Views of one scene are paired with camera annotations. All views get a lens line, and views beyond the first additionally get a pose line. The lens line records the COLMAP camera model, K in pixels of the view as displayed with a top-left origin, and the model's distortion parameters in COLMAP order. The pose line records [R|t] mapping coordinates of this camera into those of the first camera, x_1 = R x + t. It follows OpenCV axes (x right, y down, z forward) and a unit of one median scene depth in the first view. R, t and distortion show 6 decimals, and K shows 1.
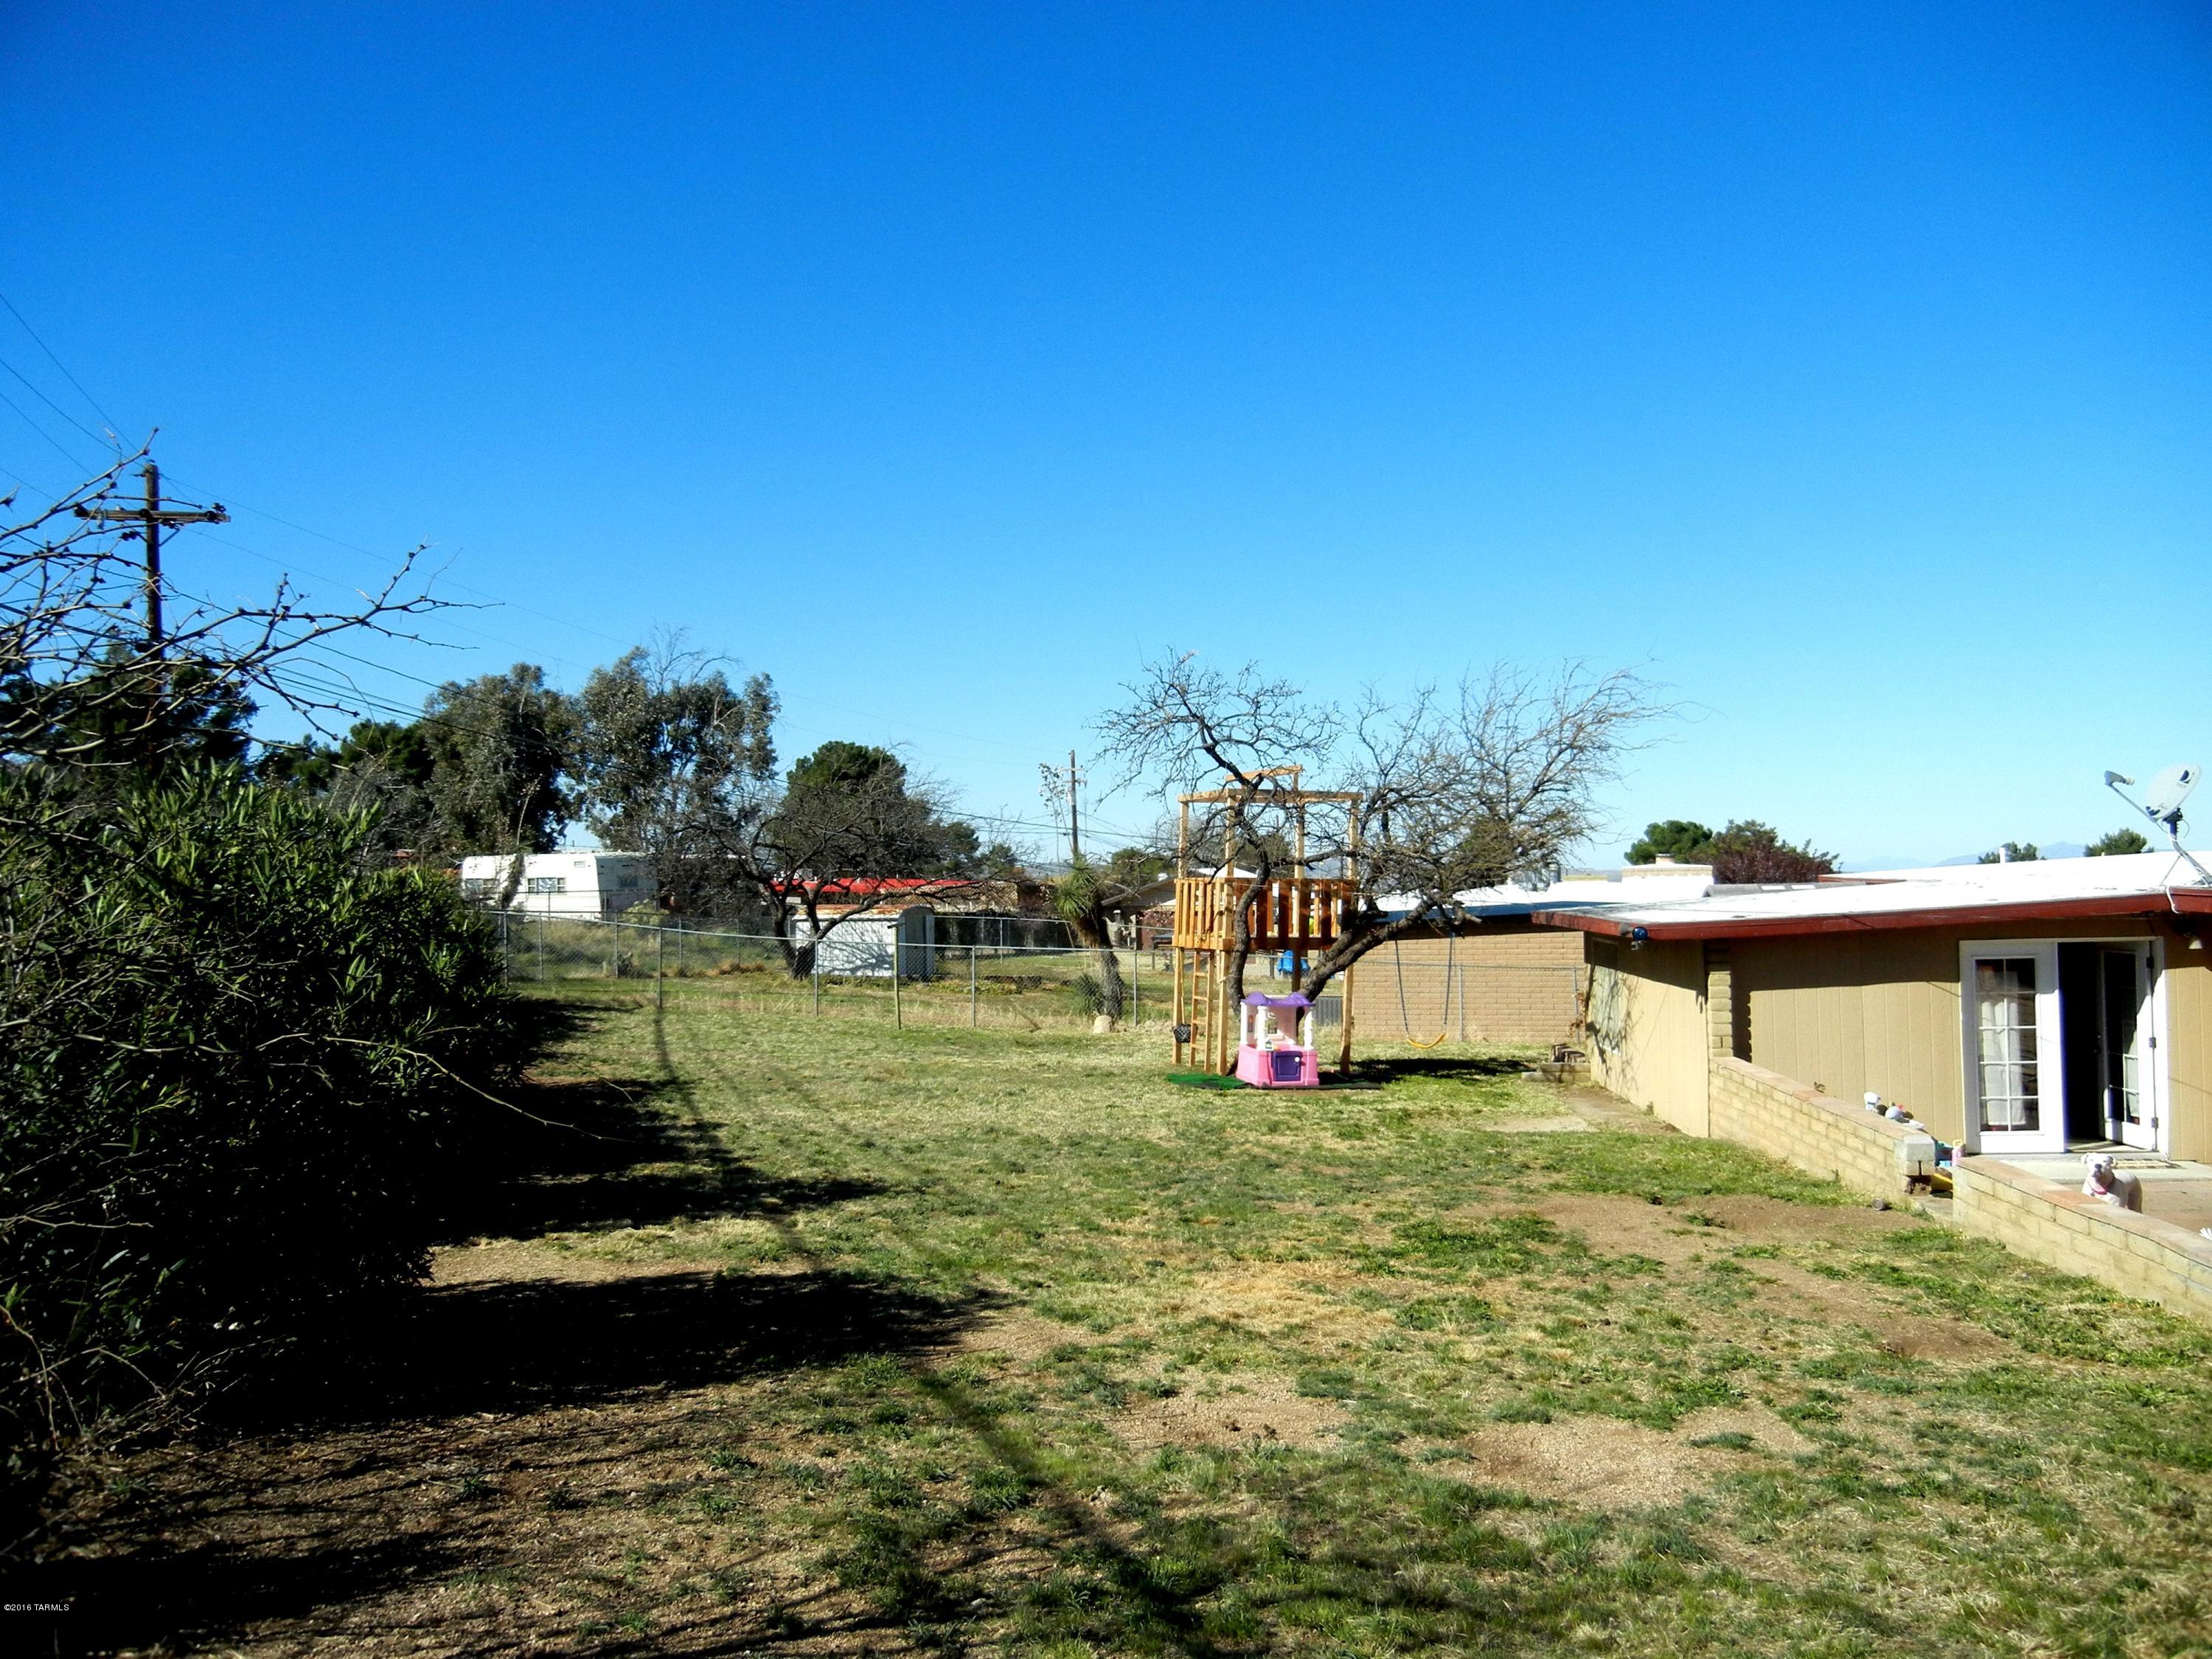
lens RADIAL K [[1897.6, 0, 1104.9], [0, 1897.6, 839.0], [0, 0, 1]] dist [-0.005537, 0.018640]
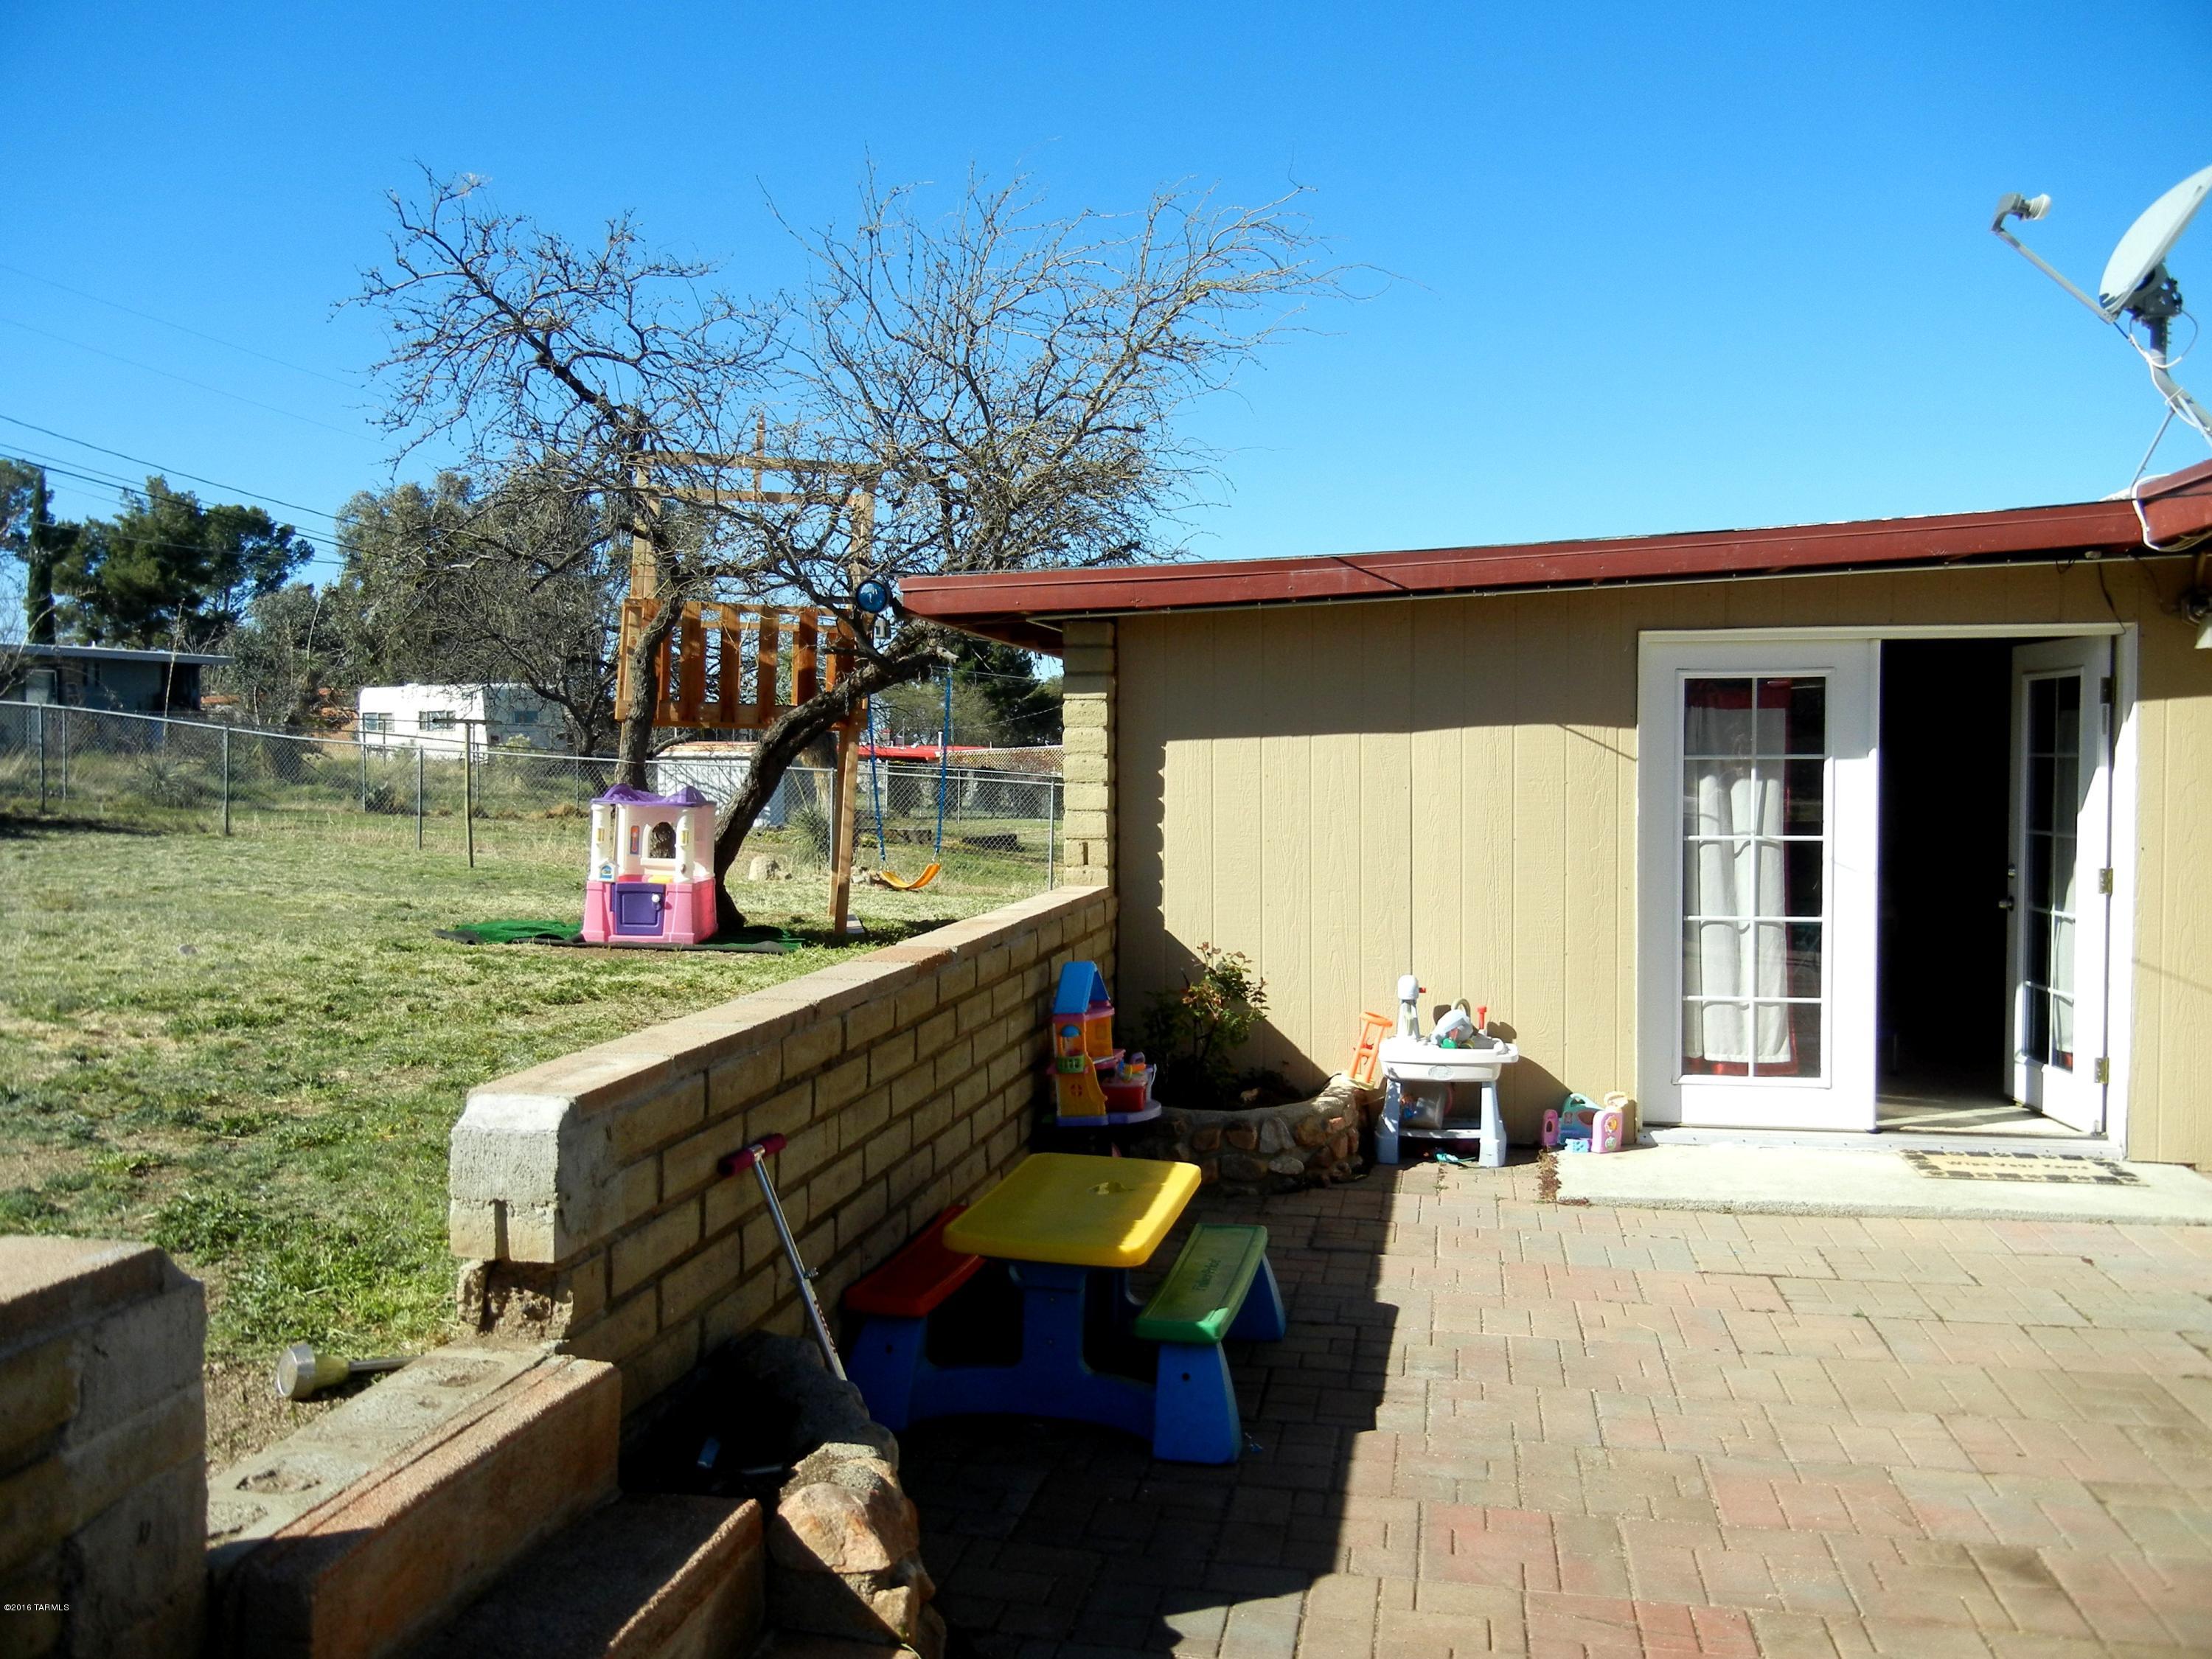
lens RADIAL K [[1903.2, 0, 1106.0], [0, 1903.2, 829.5], [0, 0, 1]] dist [0.005632, 0.014584]
pose [[0.992637, 0.025400, -0.118435, 0.379761], [-0.019284, 0.998434, 0.052506, 0.077513], [0.119583, -0.049836, 0.991573, 0.551246]]
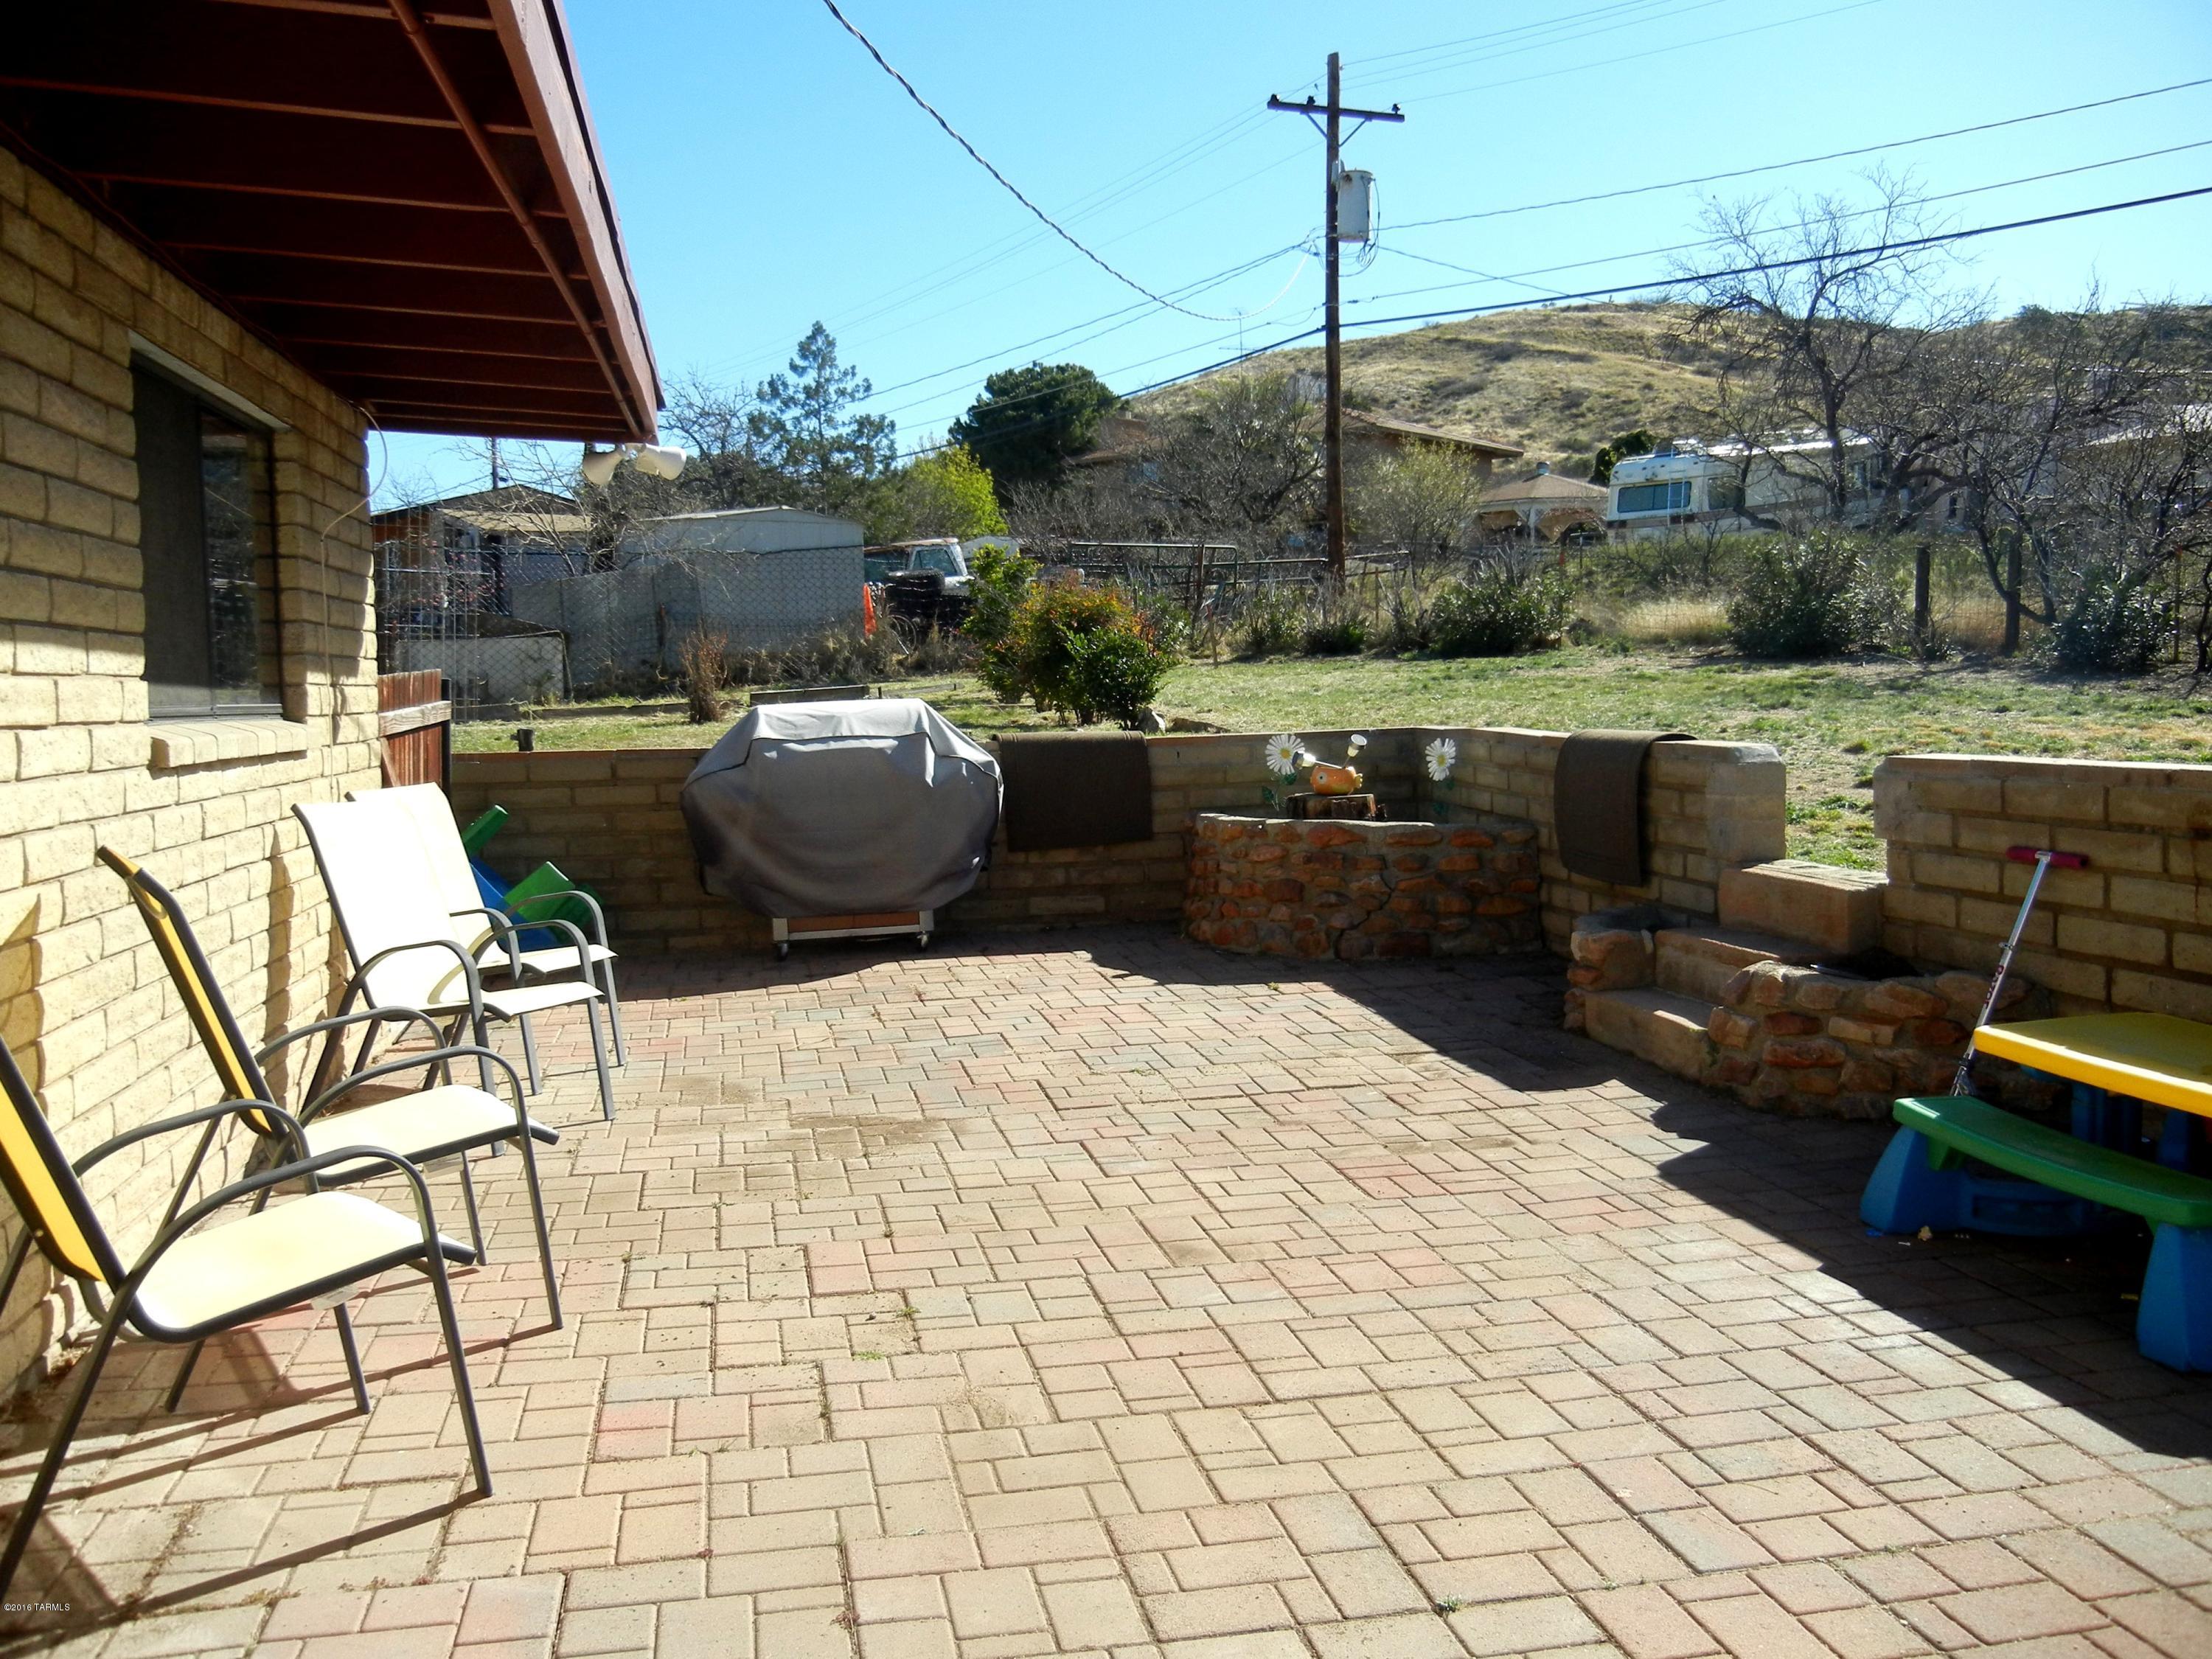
lens RADIAL K [[1897.6, 0, 1104.9], [0, 1897.6, 839.0], [0, 0, 1]] dist [-0.005537, 0.018640]
pose [[-0.966080, 0.065647, -0.249760, 0.923528], [0.049852, 0.996366, 0.069059, 0.147808], [0.253386, 0.054265, -0.965842, 2.222824]]
